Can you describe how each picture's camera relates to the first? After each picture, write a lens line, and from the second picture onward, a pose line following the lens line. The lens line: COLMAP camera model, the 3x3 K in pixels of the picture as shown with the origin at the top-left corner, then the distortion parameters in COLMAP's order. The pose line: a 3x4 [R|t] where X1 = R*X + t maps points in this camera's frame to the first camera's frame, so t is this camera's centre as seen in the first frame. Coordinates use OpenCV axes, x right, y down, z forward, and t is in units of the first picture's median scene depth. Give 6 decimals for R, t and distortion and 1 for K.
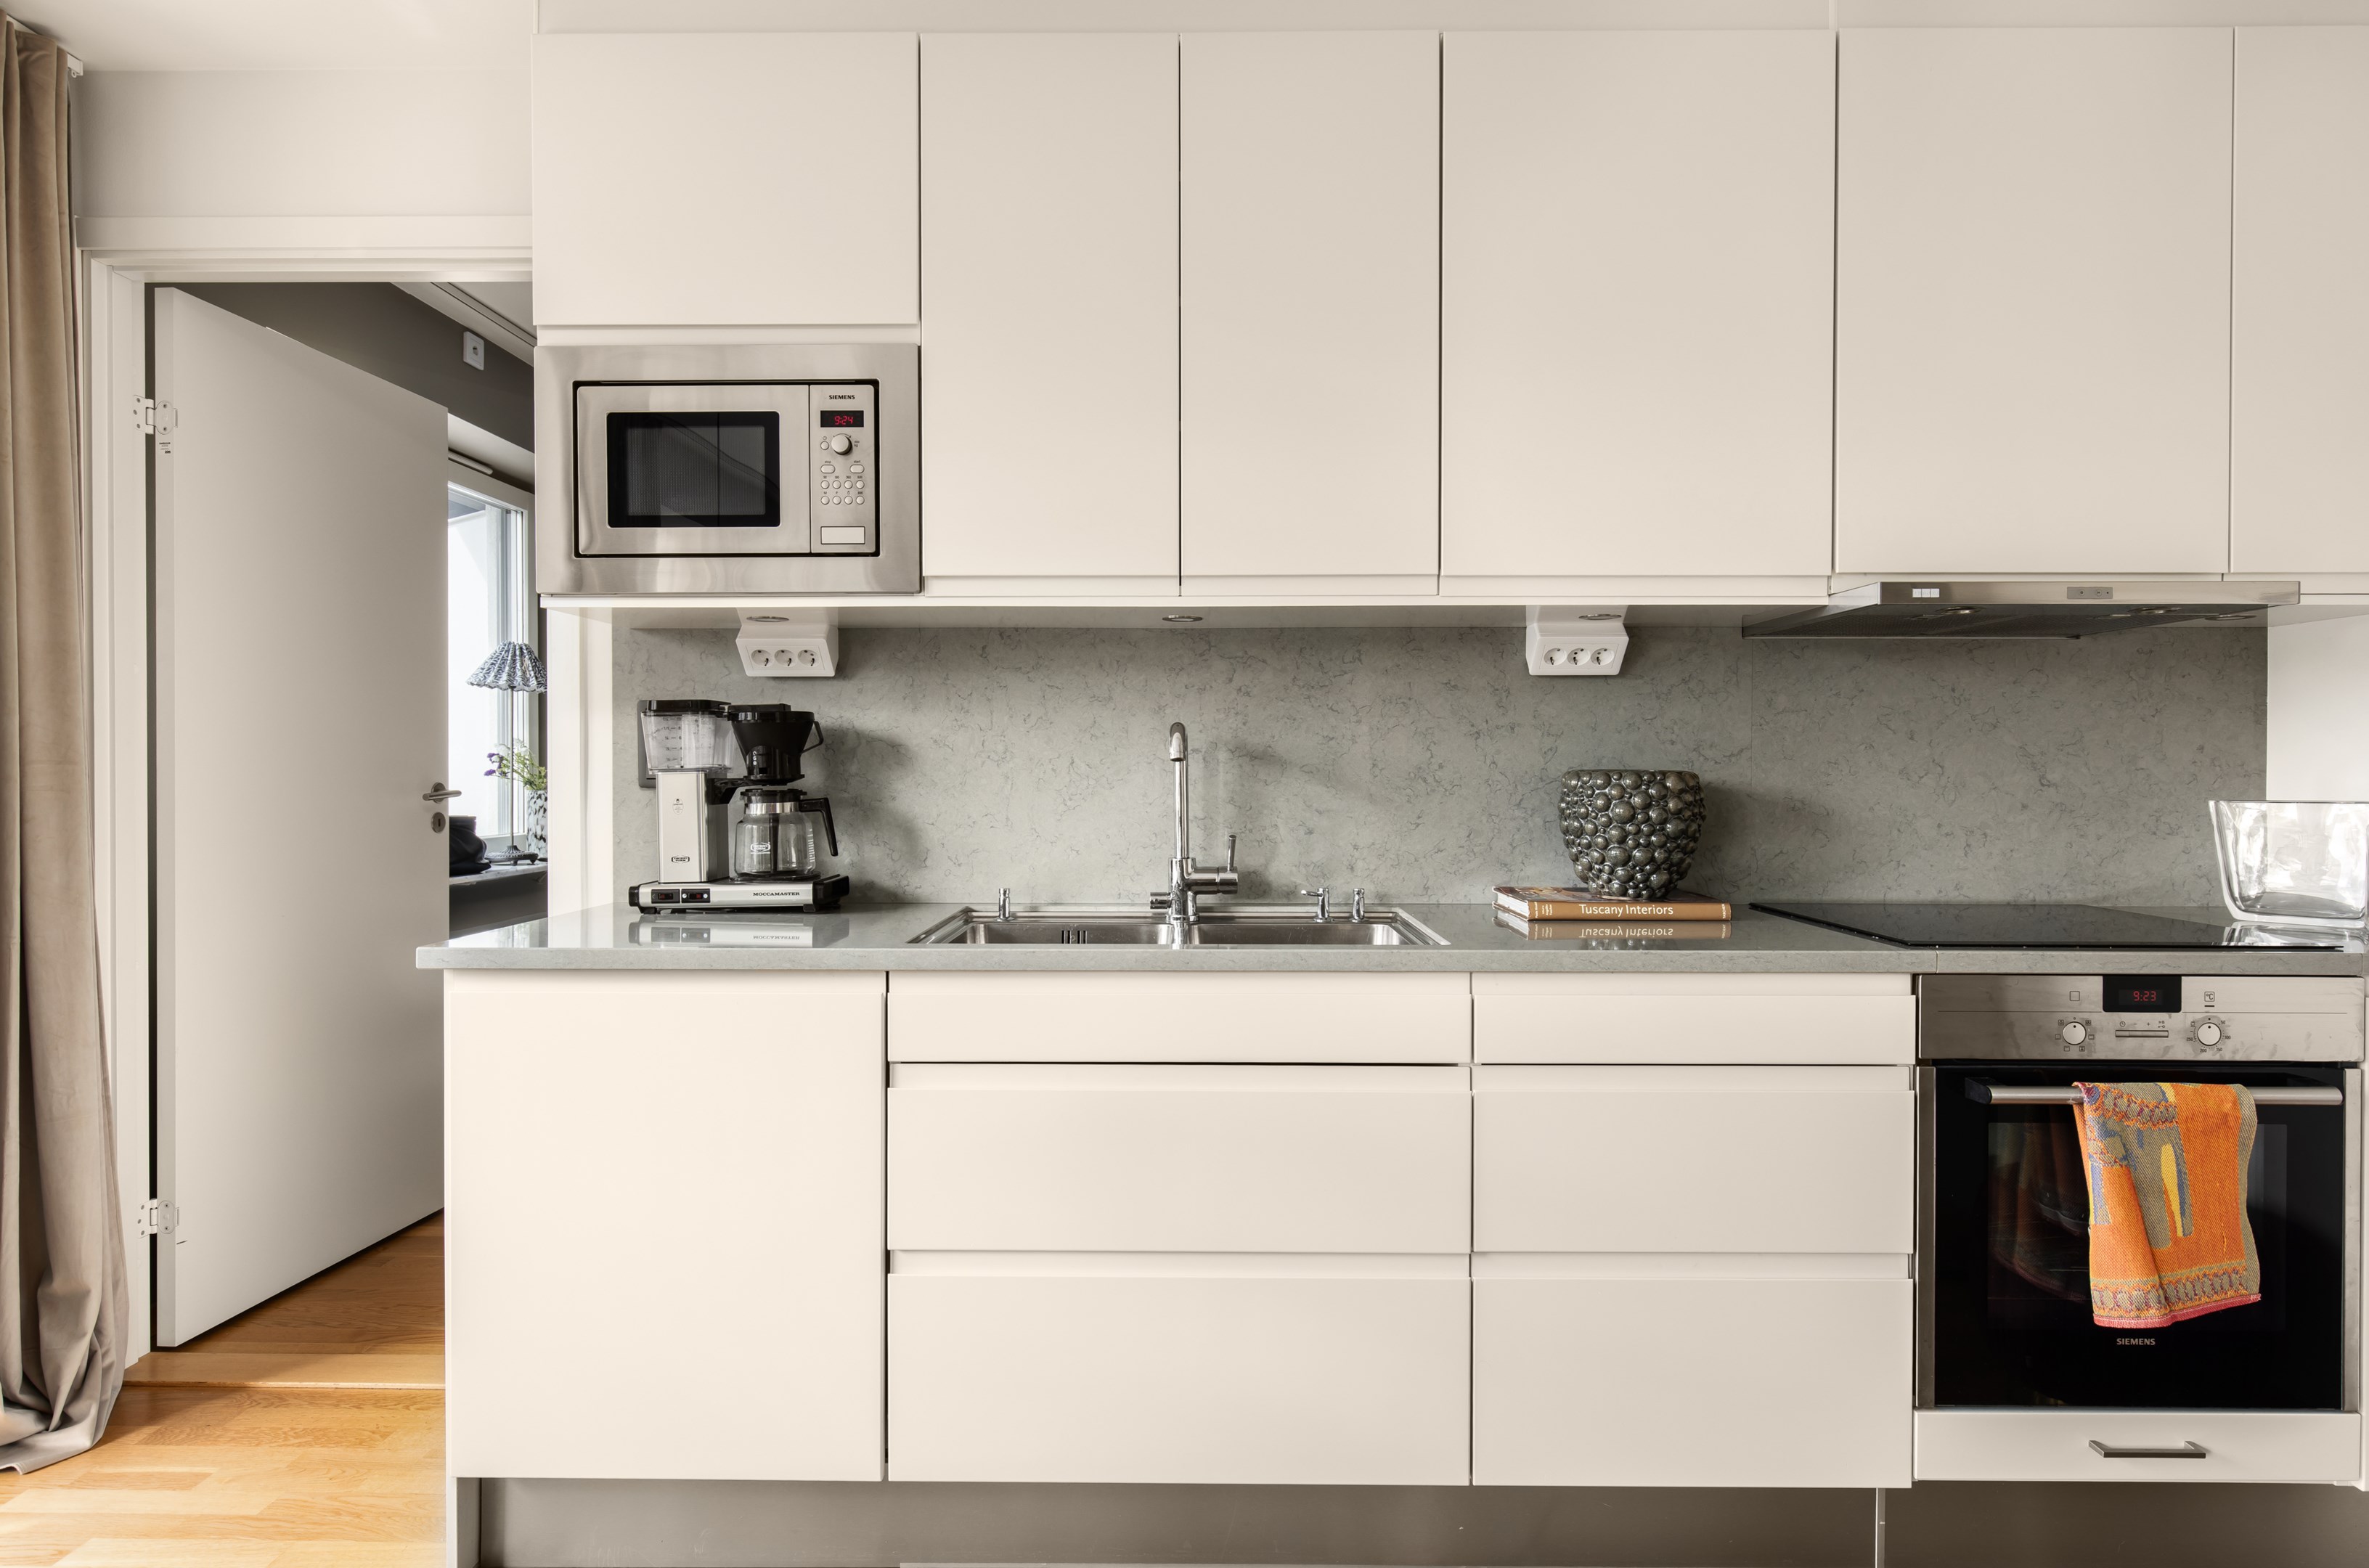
lens RADIAL K [[1303.3, 0, 1187.9], [0, 1303.3, 779.1], [0, 0, 1]] dist [0.002762, -0.000606]
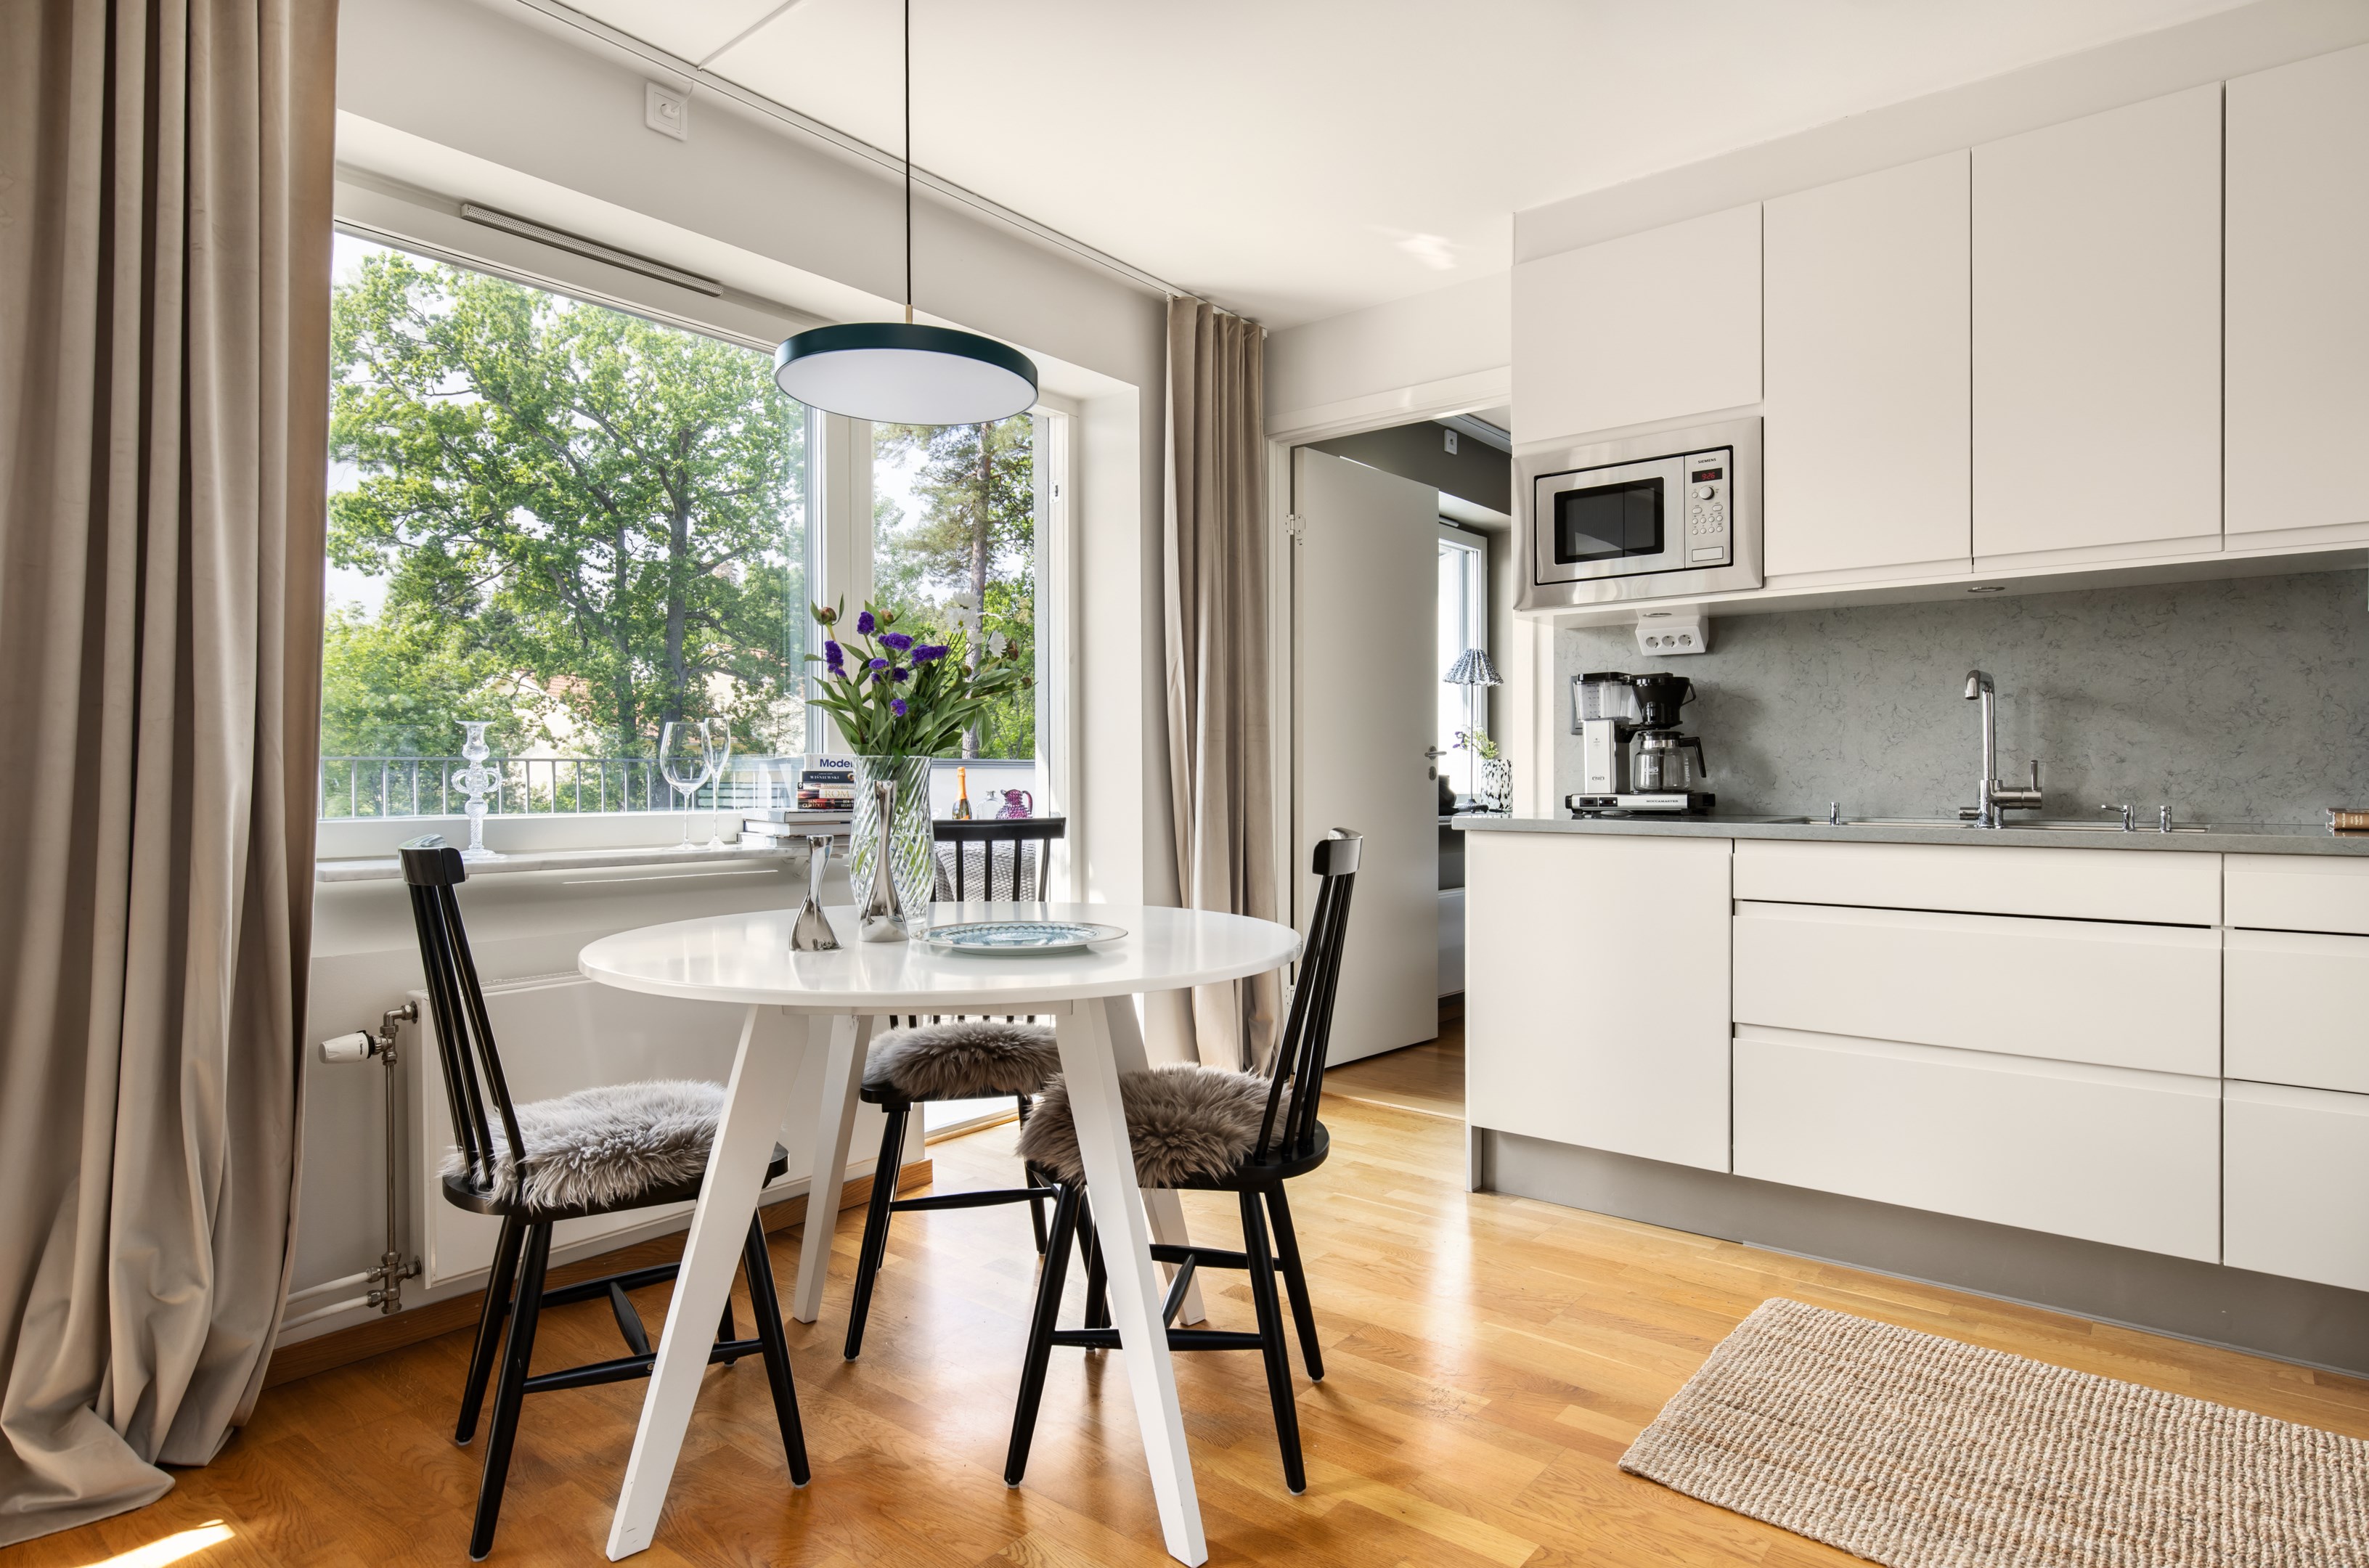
lens RADIAL K [[1303.3, 0, 1187.9], [0, 1303.3, 779.1], [0, 0, 1]] dist [0.002762, -0.000606]
pose [[0.784928, 0.001109, -0.619586, 0.166366], [-0.003866, 0.999988, -0.003109, 0.065967], [0.619575, 0.004835, 0.784923, -0.460018]]
